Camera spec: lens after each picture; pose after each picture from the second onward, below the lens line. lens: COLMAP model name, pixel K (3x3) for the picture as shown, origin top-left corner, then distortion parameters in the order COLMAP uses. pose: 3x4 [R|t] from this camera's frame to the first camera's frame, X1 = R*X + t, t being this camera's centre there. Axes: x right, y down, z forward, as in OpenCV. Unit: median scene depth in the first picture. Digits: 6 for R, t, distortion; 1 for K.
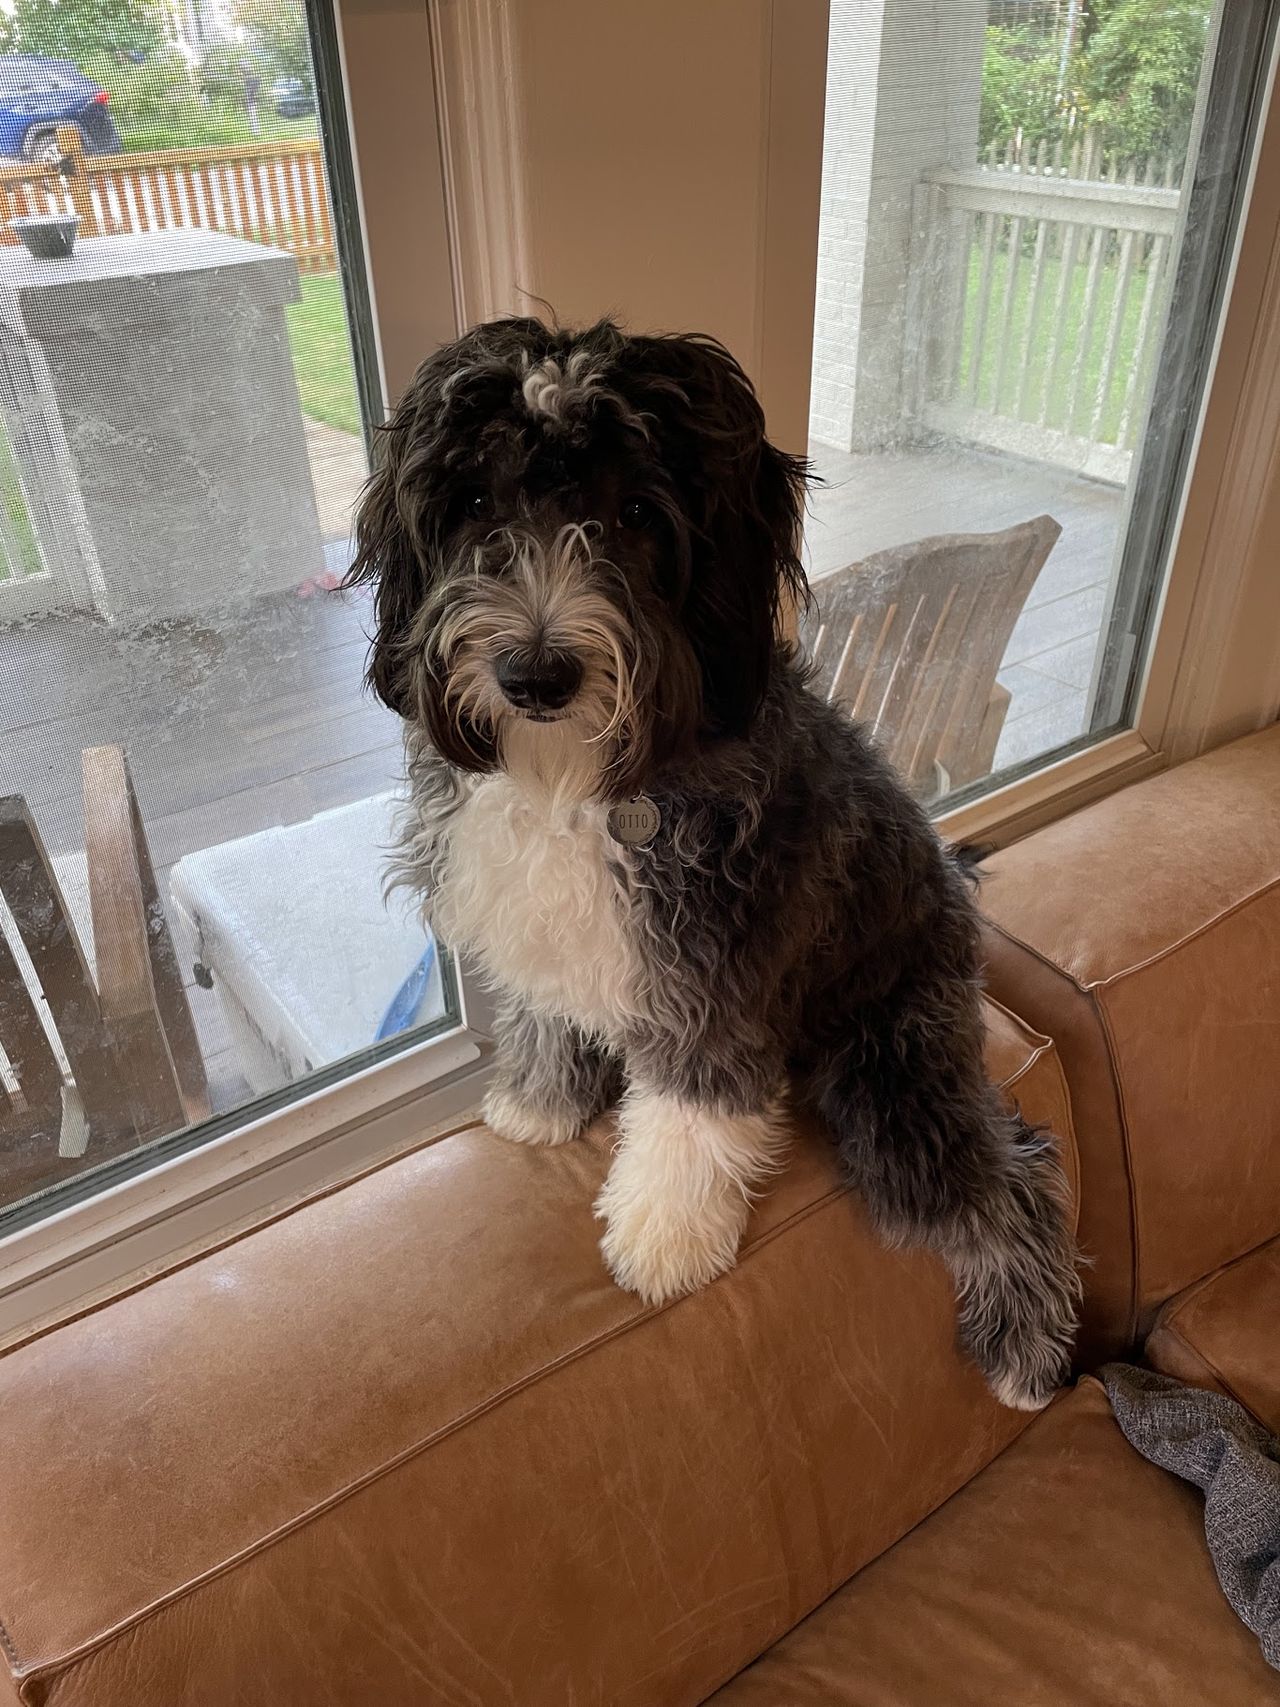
lens RADIAL K [[1289.0, 0, 640.0], [0, 1289.0, 853.5], [0, 0, 1]] dist [0.072608, 0.001169]
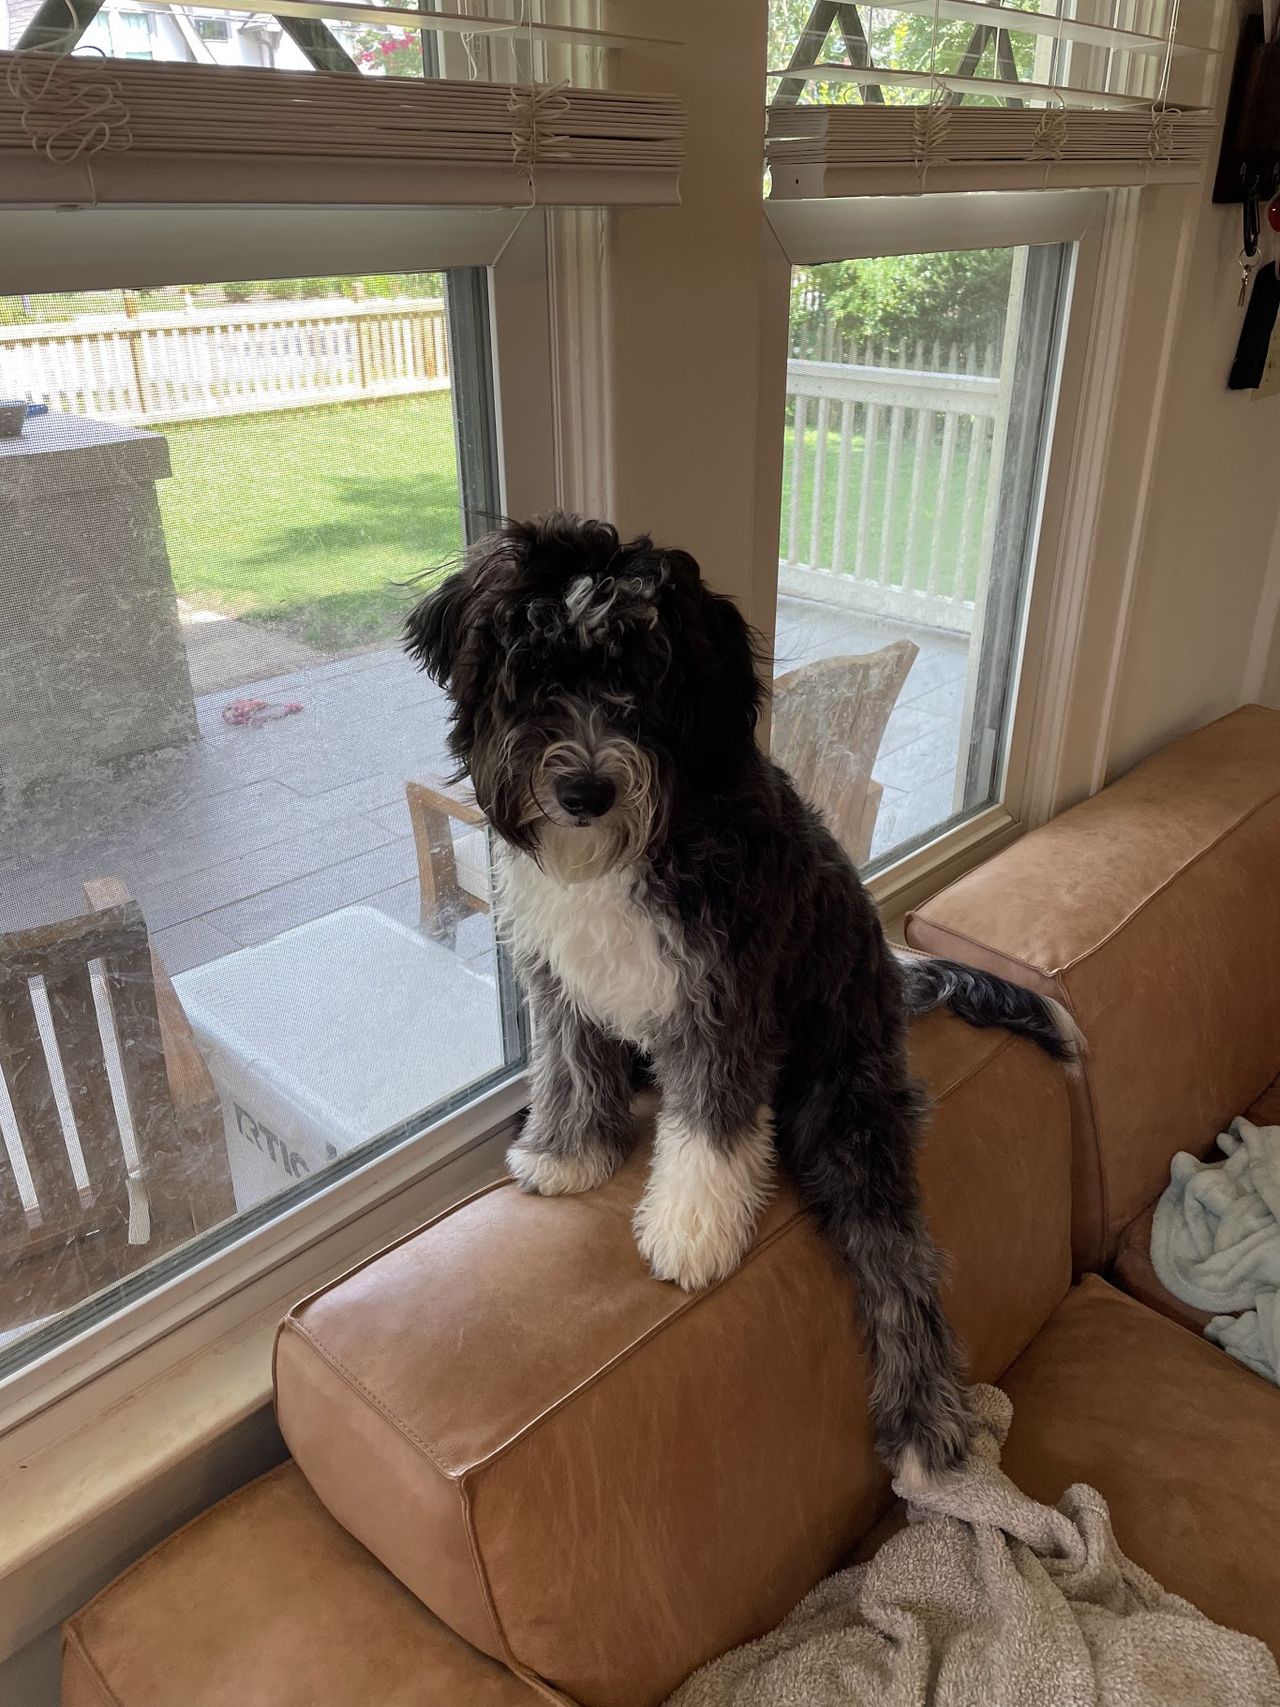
lens RADIAL K [[1289.0, 0, 640.0], [0, 1289.0, 853.5], [0, 0, 1]] dist [0.072608, 0.001169]
pose [[0.985899, -0.070085, 0.151961, -0.166975], [0.086223, 0.991005, -0.102347, 0.054709], [-0.143421, 0.114007, 0.983073, -0.153649]]
